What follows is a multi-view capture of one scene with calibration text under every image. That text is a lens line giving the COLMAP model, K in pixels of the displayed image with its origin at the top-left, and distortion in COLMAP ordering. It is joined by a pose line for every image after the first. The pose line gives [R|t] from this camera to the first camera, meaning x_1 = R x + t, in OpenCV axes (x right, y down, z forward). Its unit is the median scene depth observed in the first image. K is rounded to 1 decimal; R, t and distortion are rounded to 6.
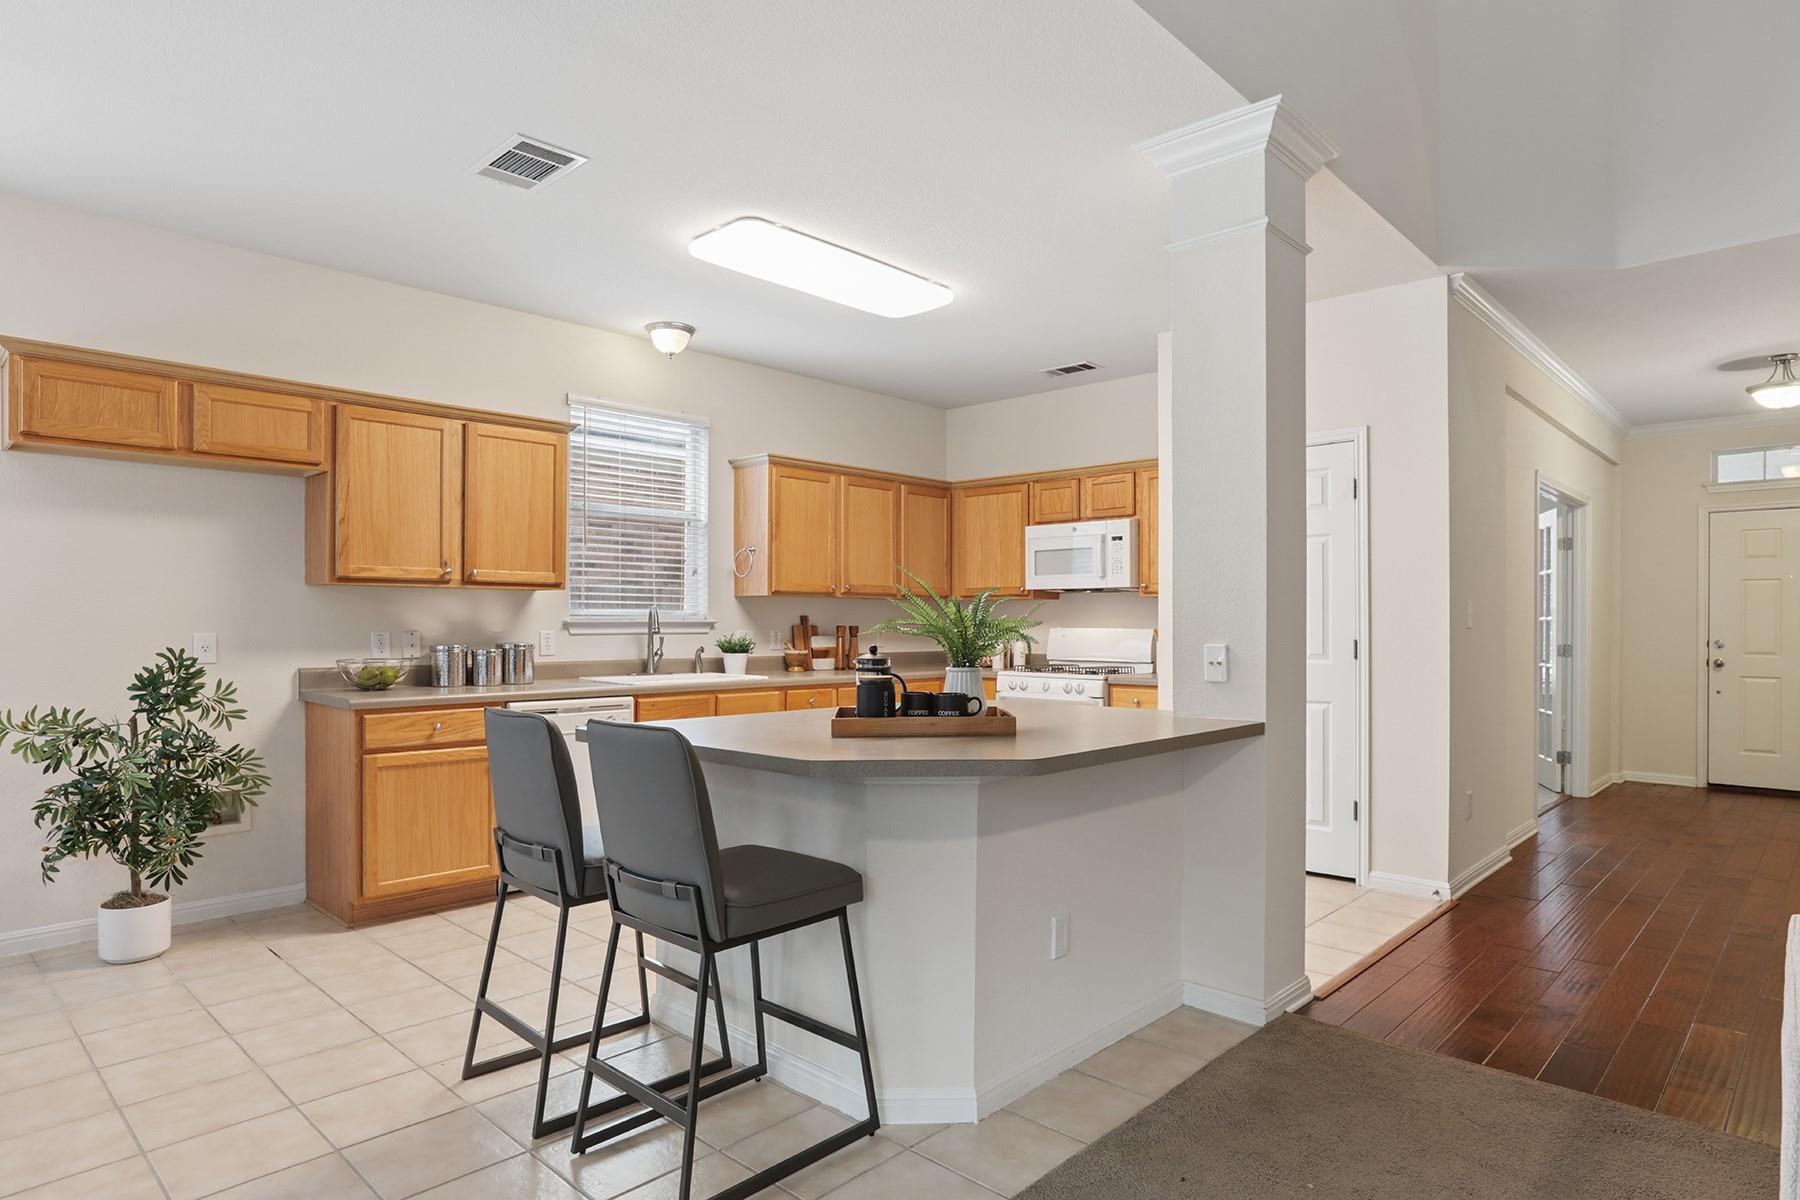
lens RADIAL K [[1028.5, 0, 897.7], [0, 1028.5, 611.5], [0, 0, 1]] dist [-0.000528, -0.000012]
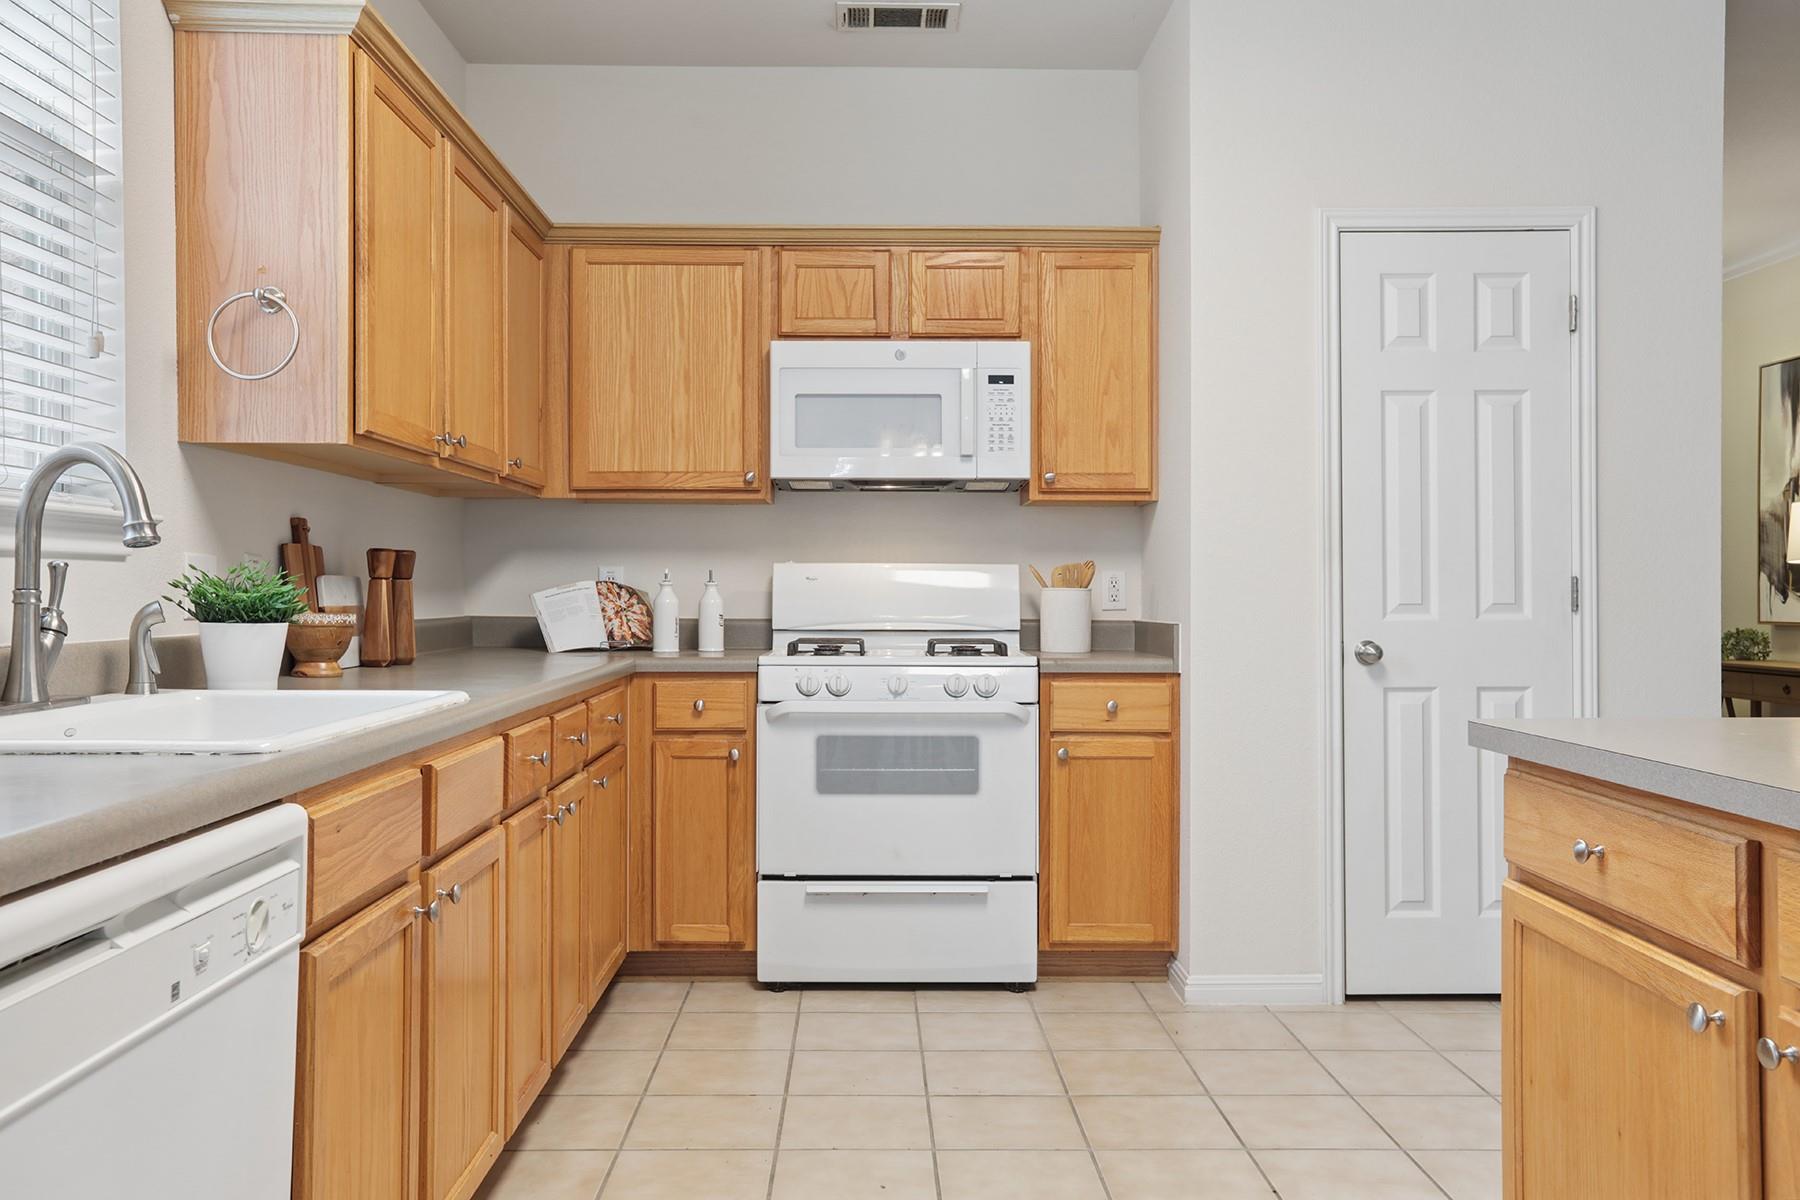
lens RADIAL K [[1454.1, 0, 895.3], [0, 1454.1, 592.9], [0, 0, 1]] dist [-0.003564, -0.000696]
pose [[0.730365, -0.002229, 0.683053, -0.291485], [-0.009120, 0.999874, 0.013015, 0.022200], [-0.682996, -0.015735, 0.730253, 0.507050]]
